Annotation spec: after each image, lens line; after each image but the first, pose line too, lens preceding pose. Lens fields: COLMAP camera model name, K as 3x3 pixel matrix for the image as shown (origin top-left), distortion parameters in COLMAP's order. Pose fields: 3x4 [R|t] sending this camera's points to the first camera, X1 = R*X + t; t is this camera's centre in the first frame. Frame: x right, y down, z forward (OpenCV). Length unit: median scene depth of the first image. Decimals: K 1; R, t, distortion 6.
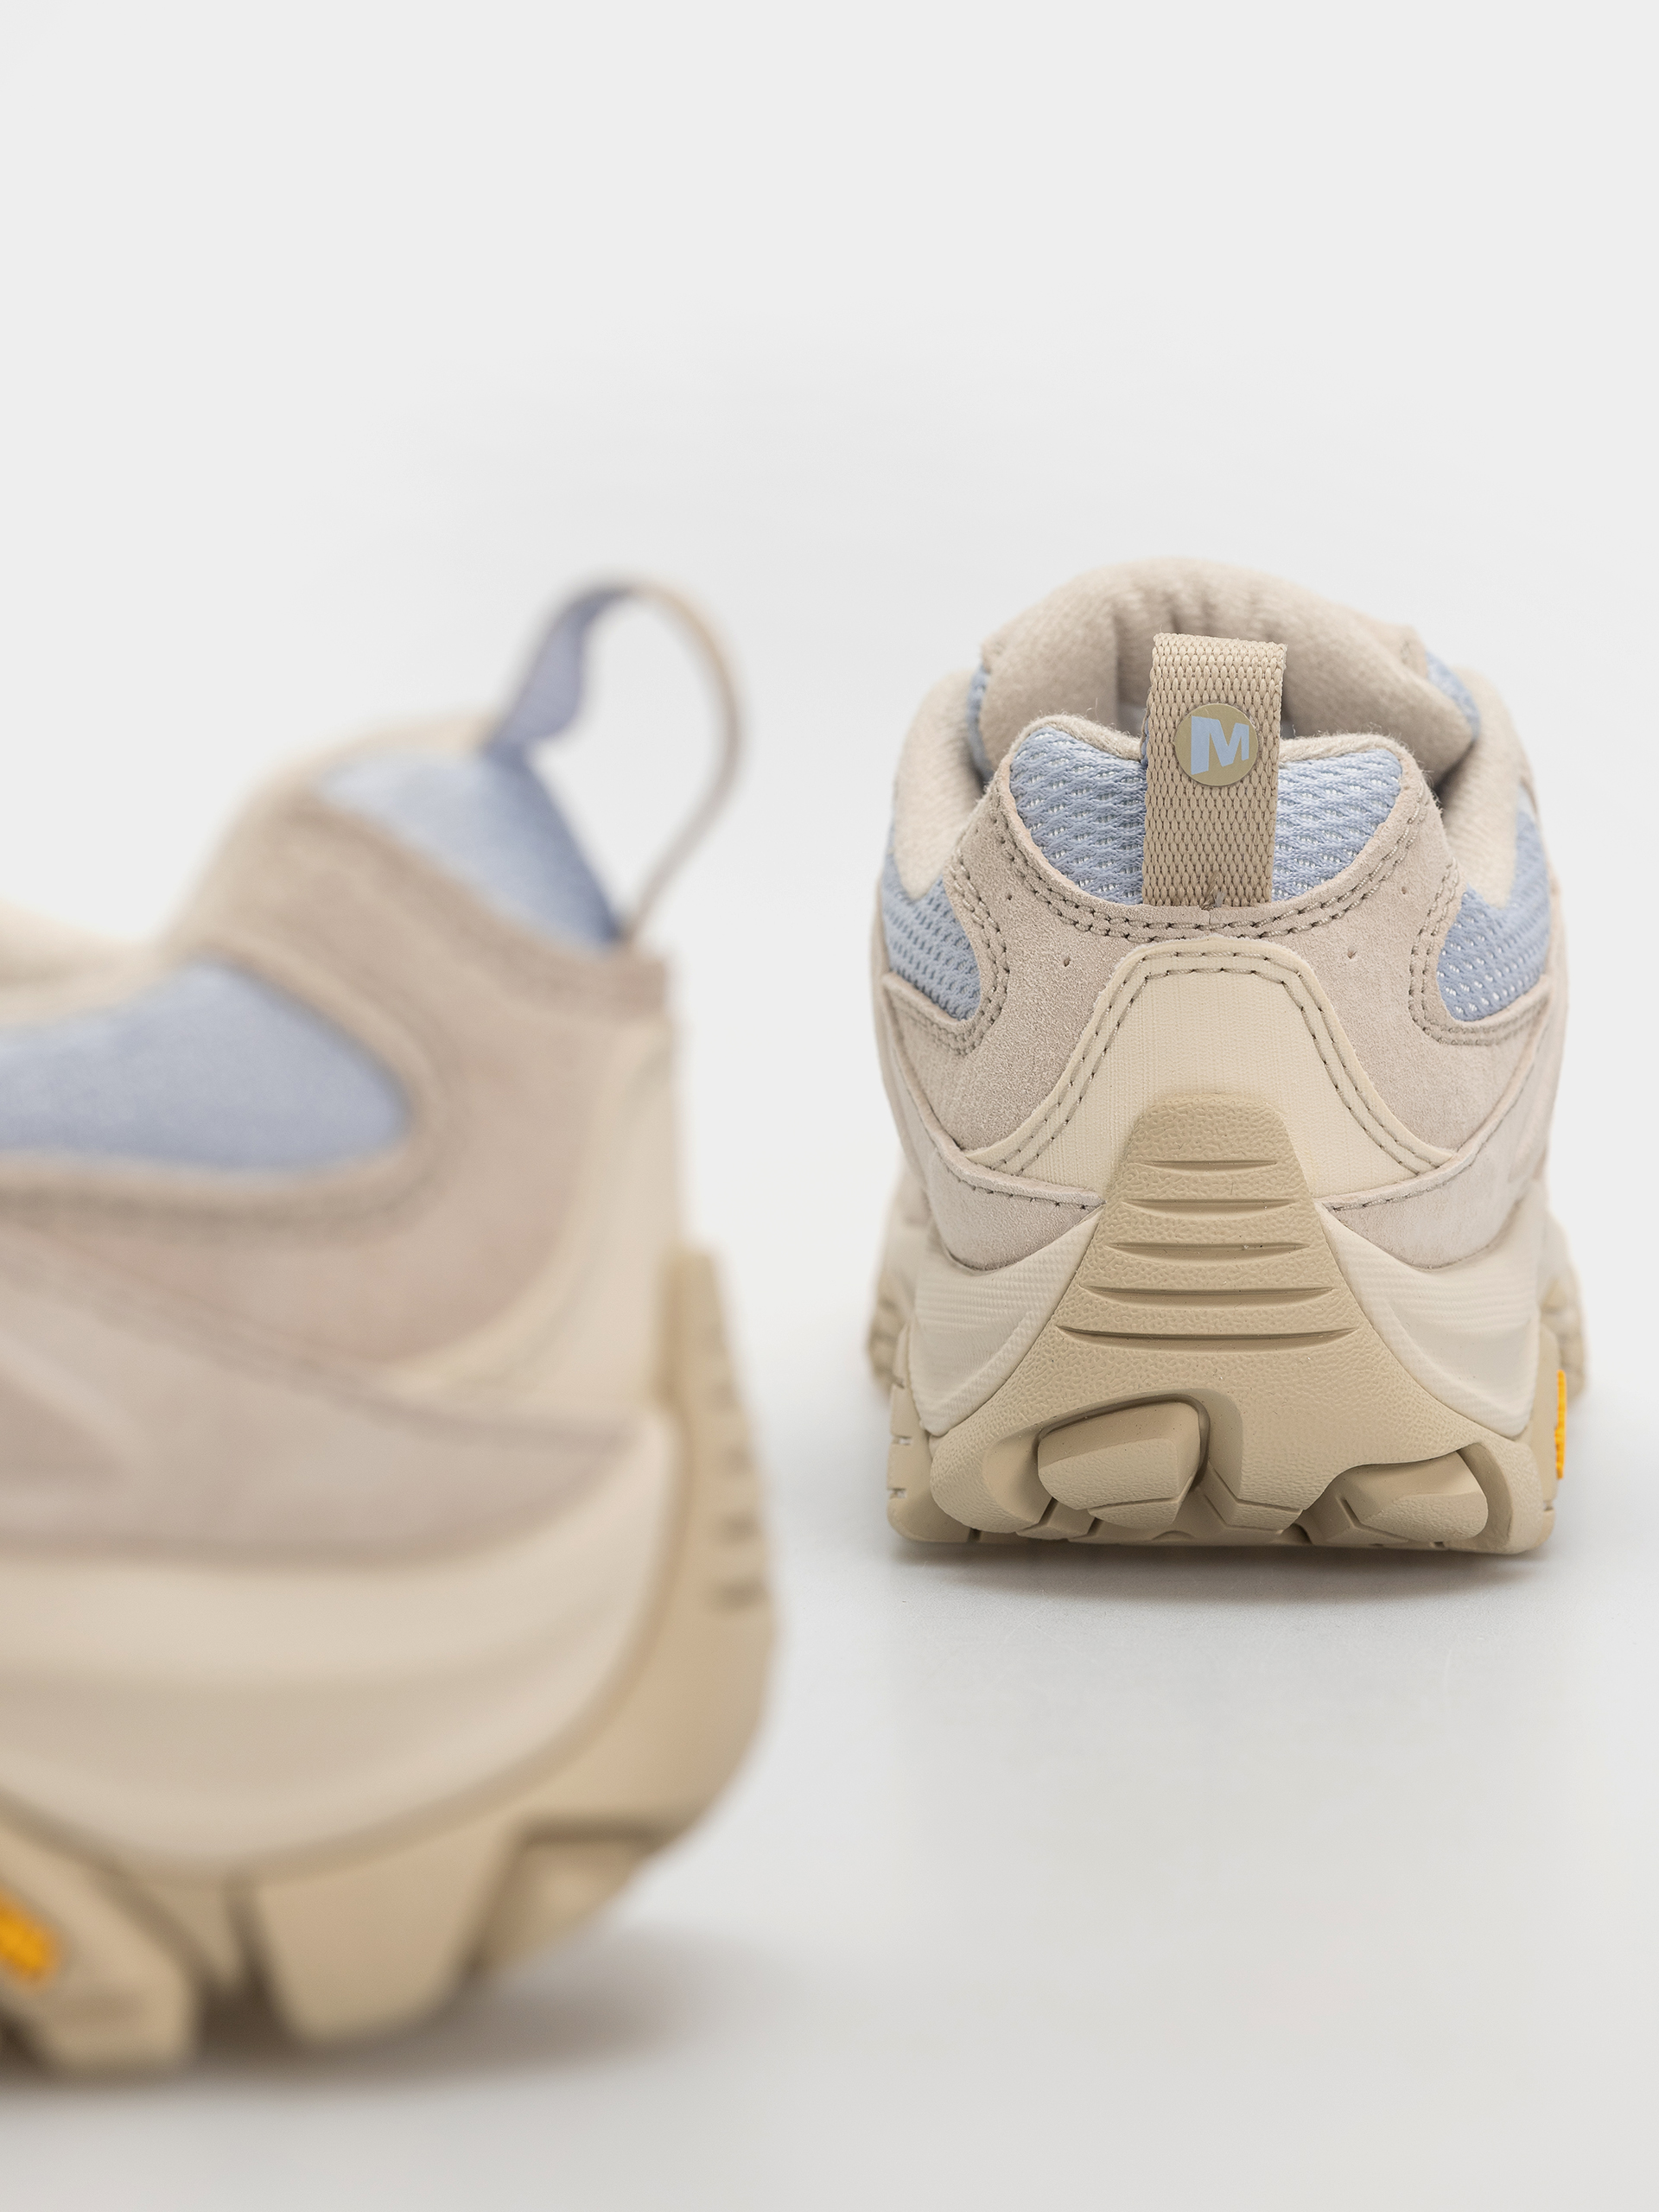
lens RADIAL K [[6693.5, 0, 828.5], [0, 6693.5, 1103.8], [0, 0, 1]] dist [0.128544, 0.000000]
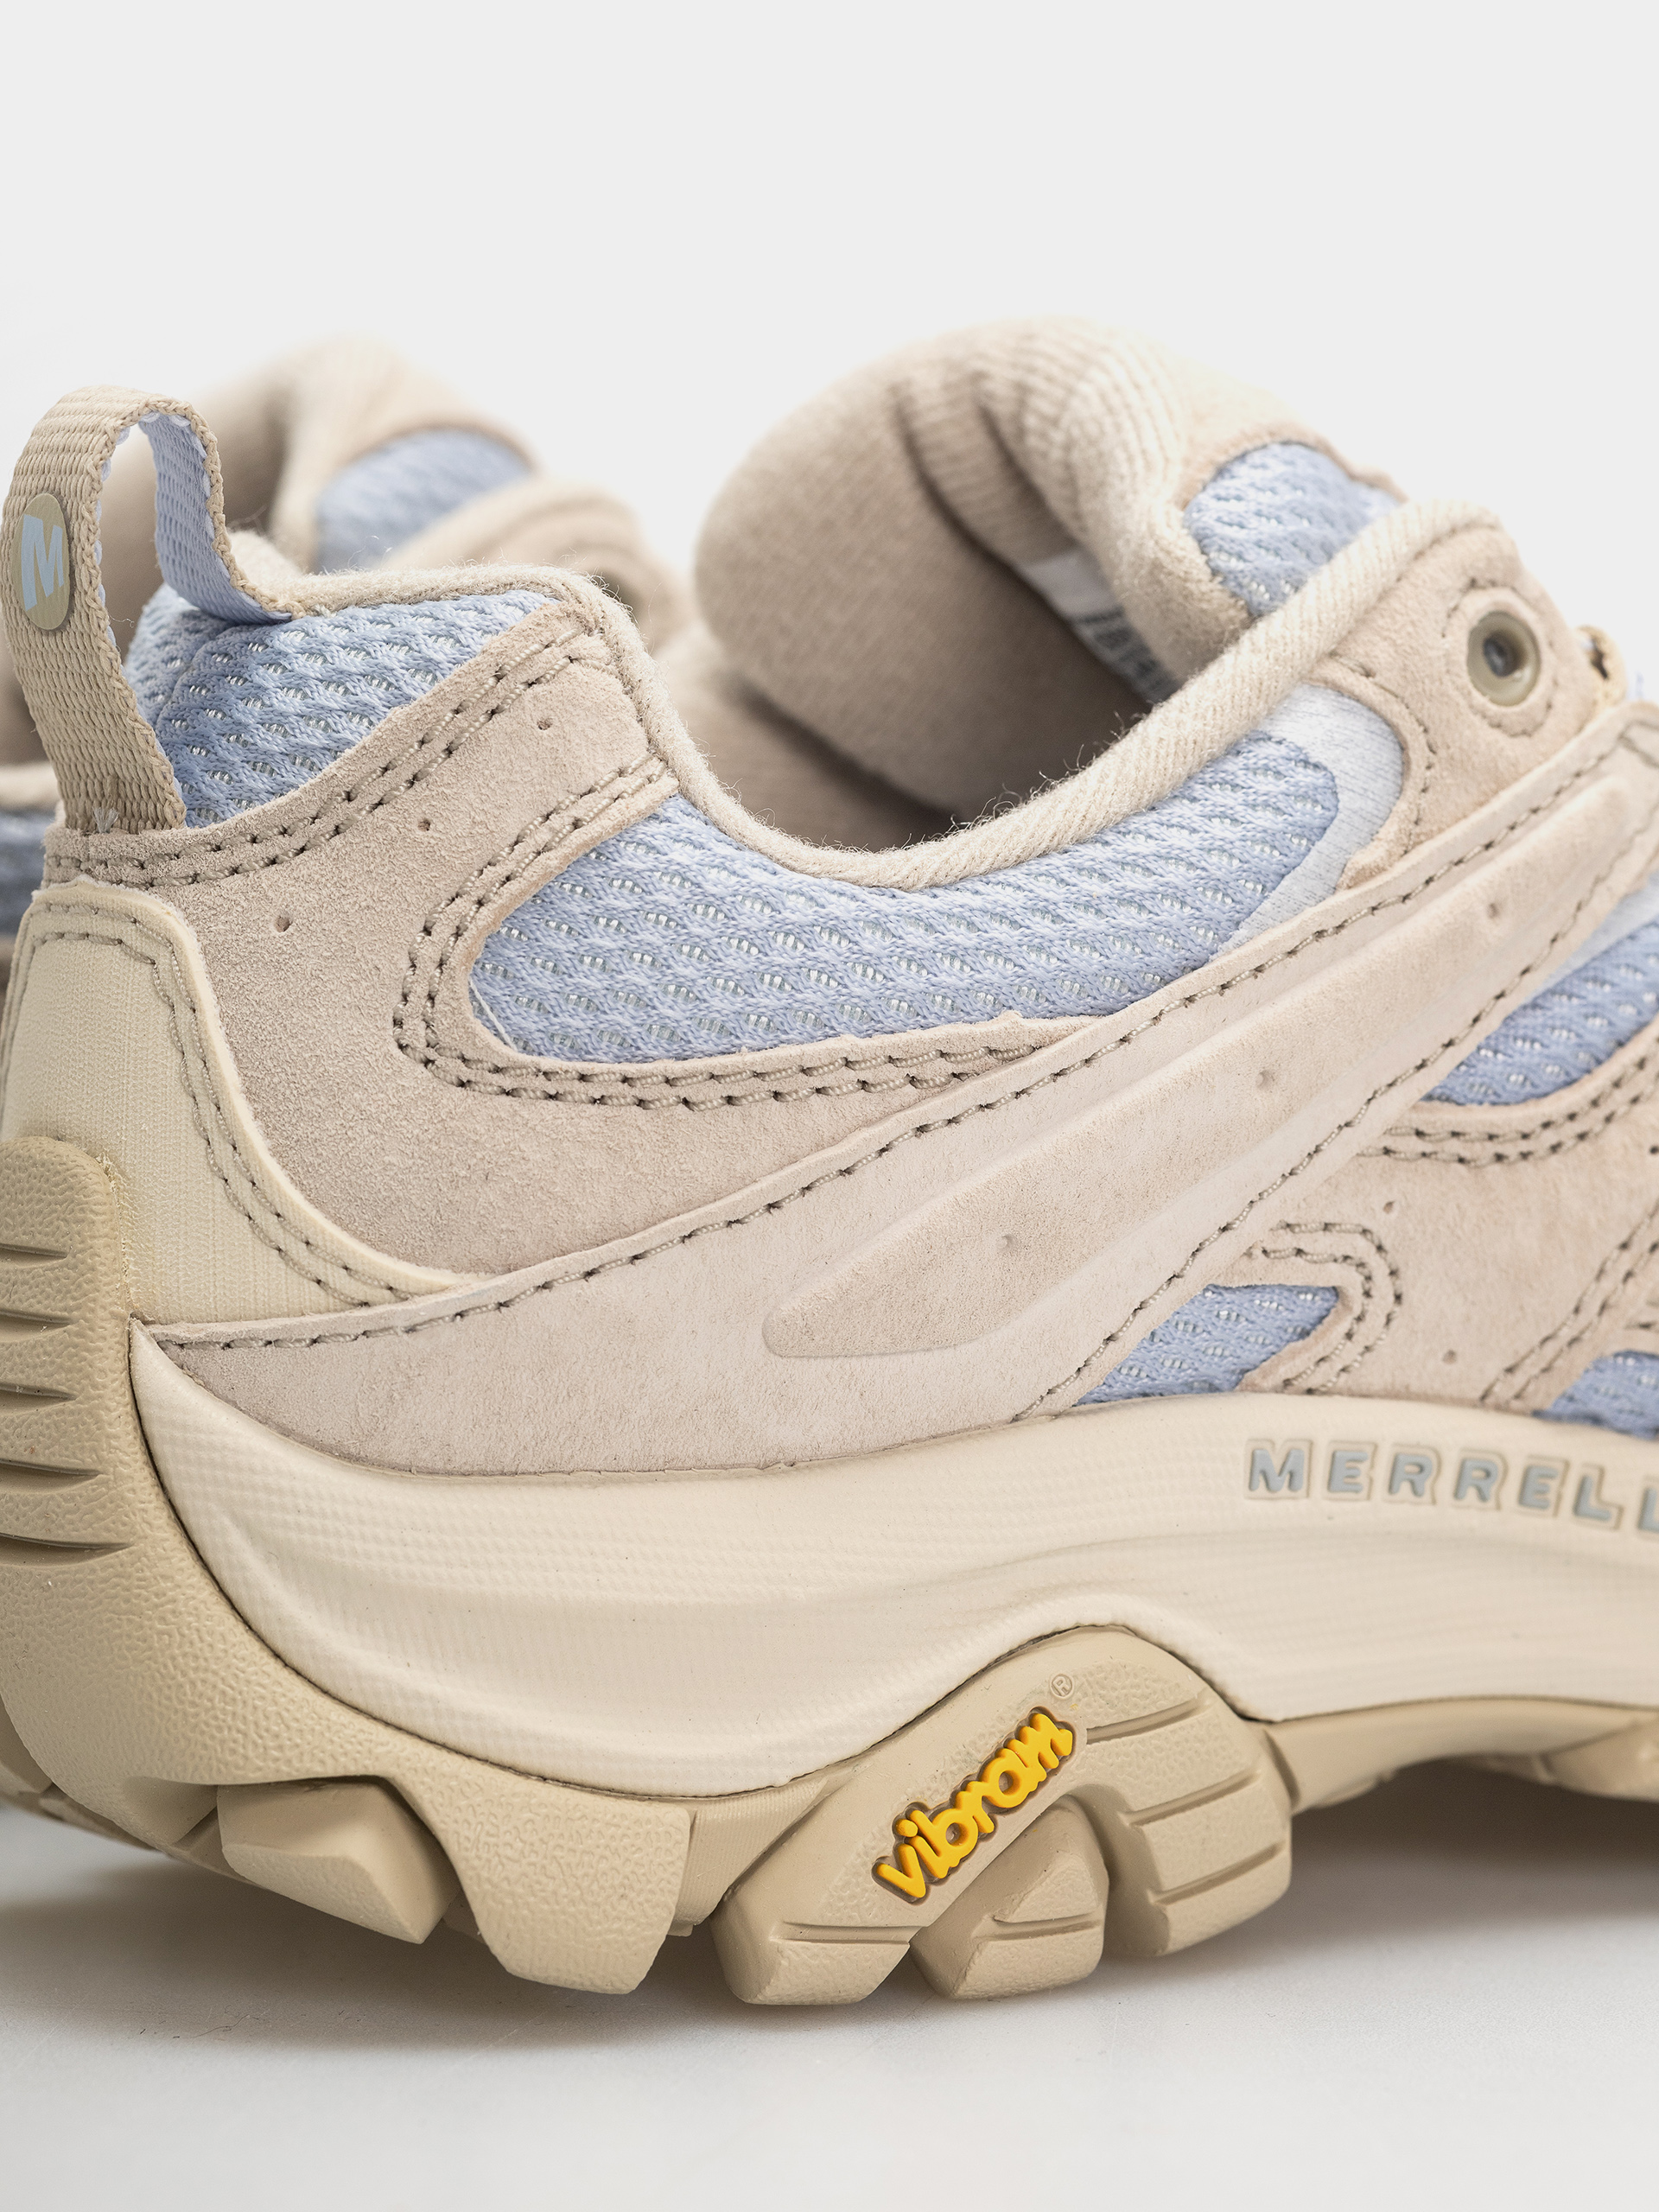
lens RADIAL K [[6693.5, 0, 831.6], [0, 6693.5, 1114.5], [0, 0, 1]] dist [0.128544, 0.000000]
pose [[0.603040, 0.064817, -0.795073, 0.581641], [-0.083733, 0.996331, 0.017715, -0.020125], [0.793304, 0.055890, 0.606255, 0.680664]]
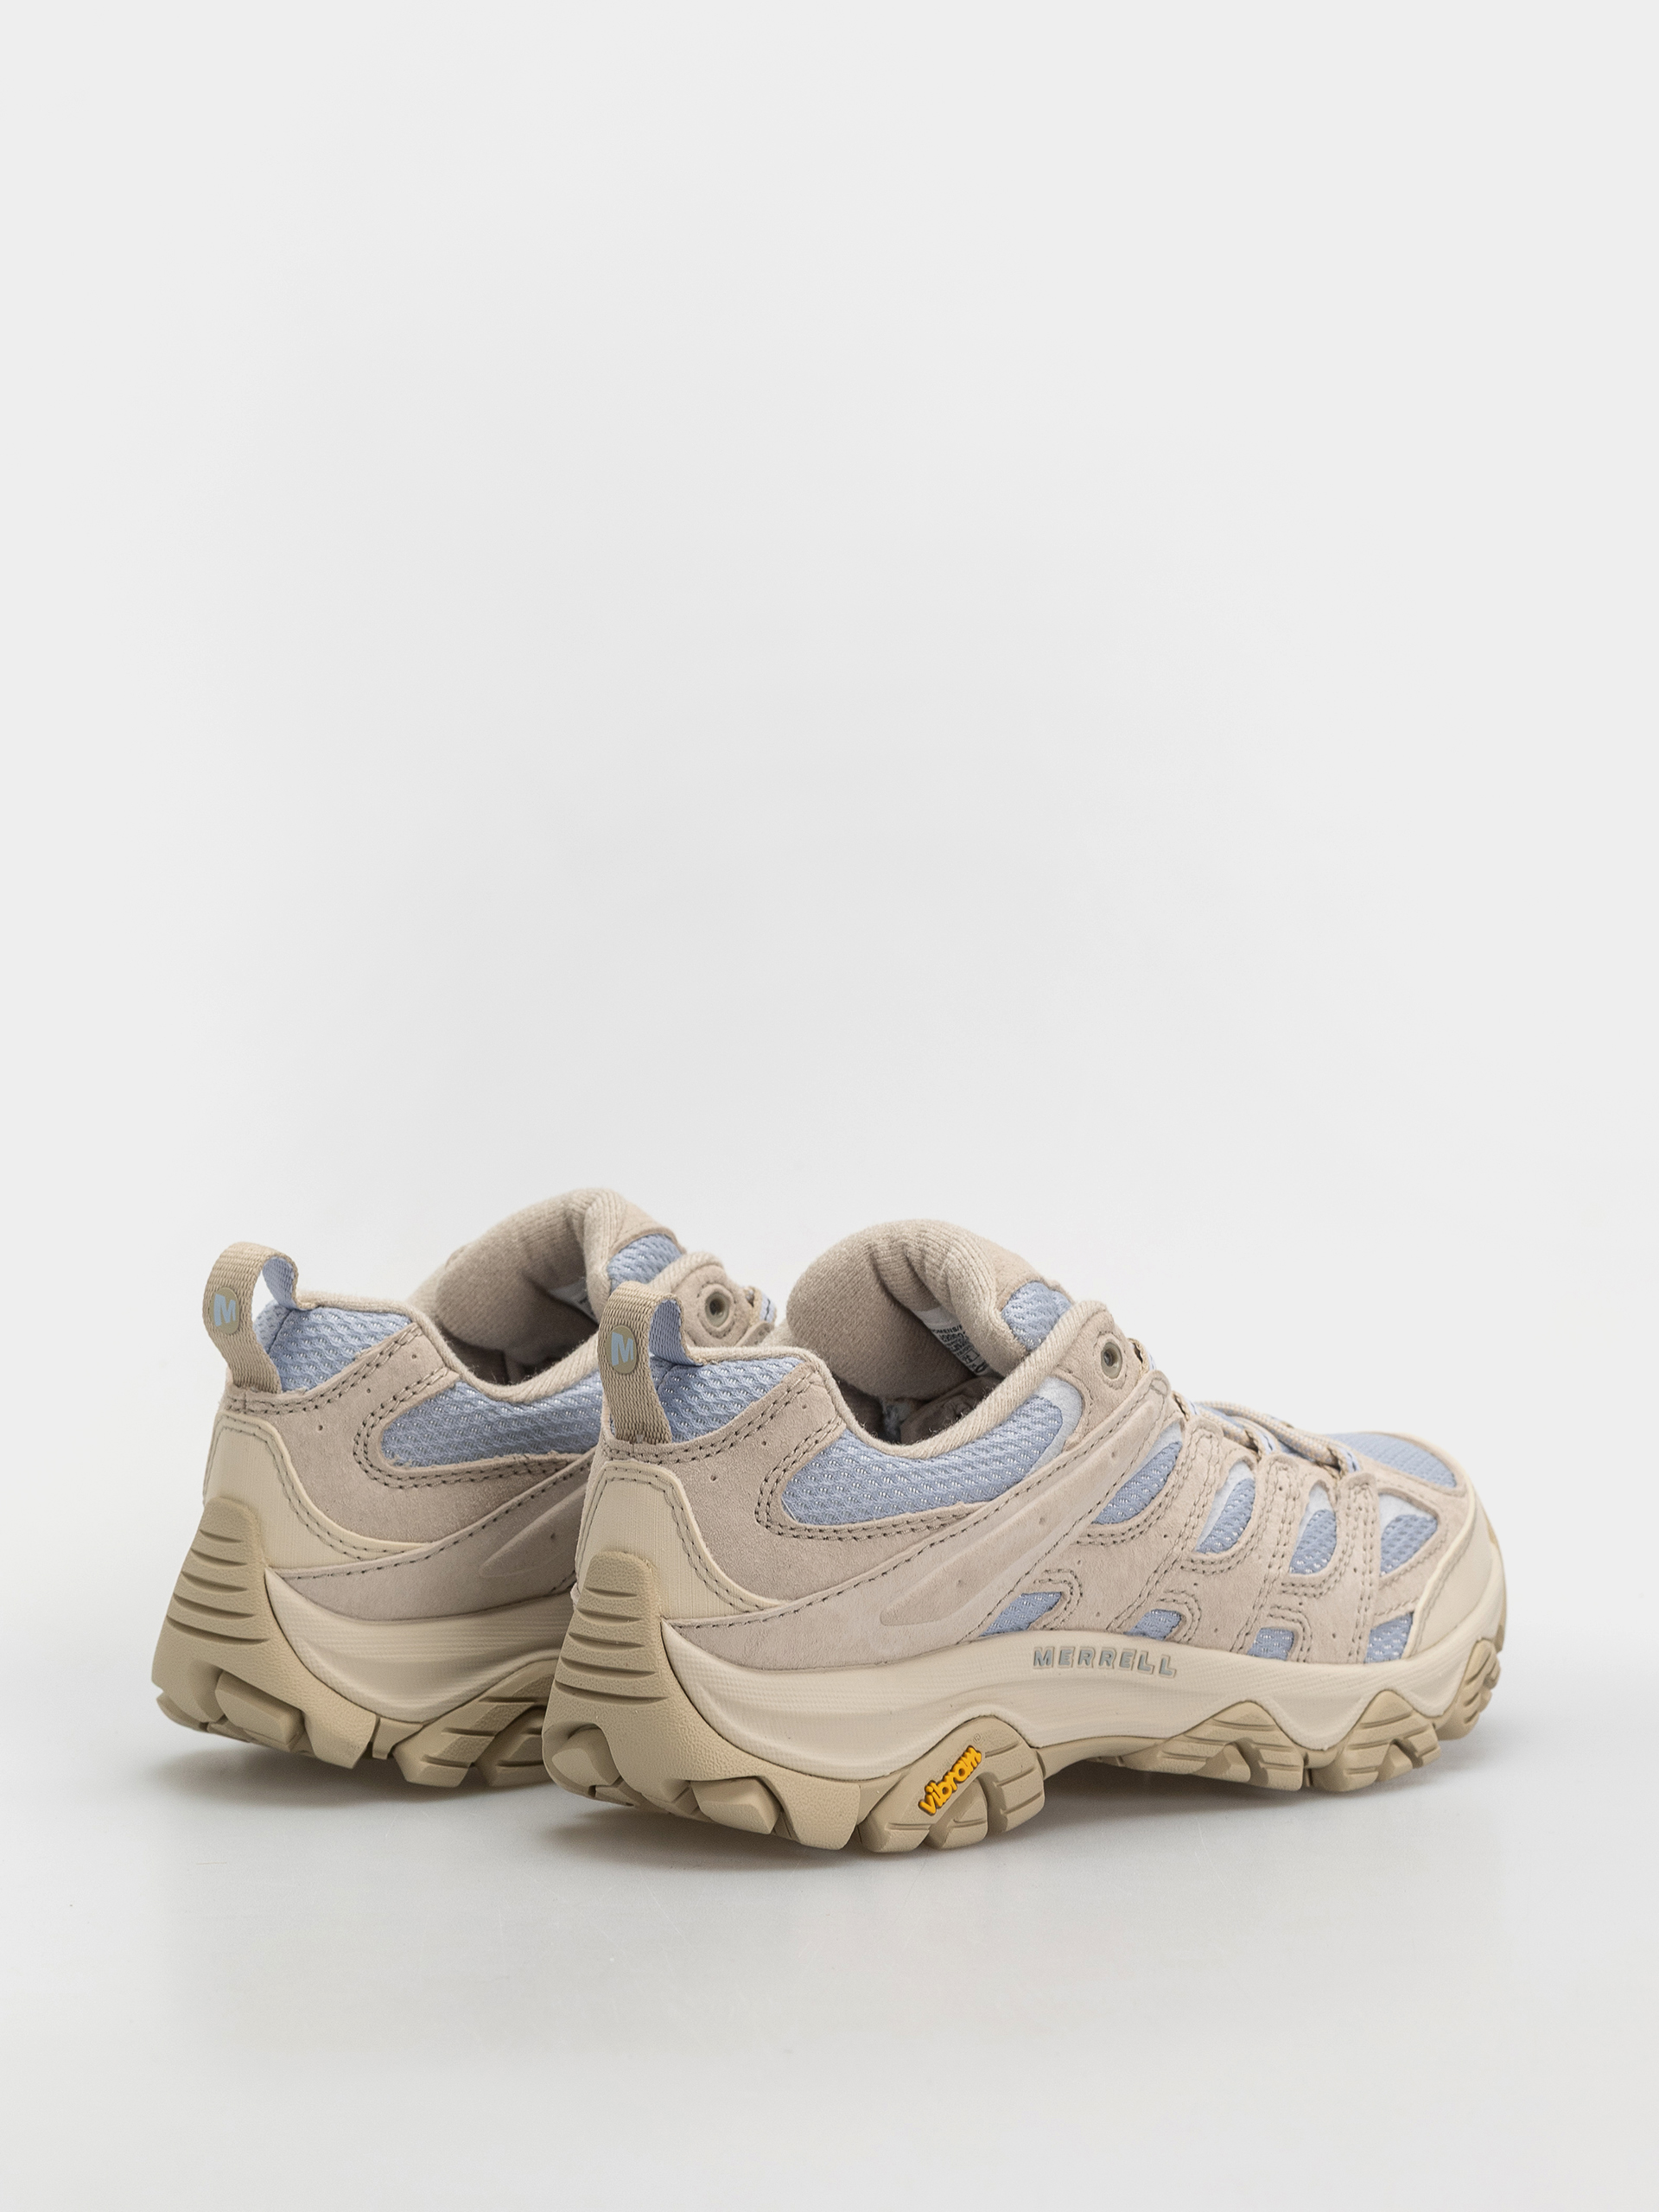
lens RADIAL K [[6693.5, 0, 827.7], [0, 6693.5, 1105.0], [0, 0, 1]] dist [0.128544, 0.000000]
pose [[0.732282, 0.059965, -0.678356, 1.244847], [-0.075648, 0.997114, 0.006481, -0.129831], [0.676787, 0.046570, 0.734705, -0.229915]]
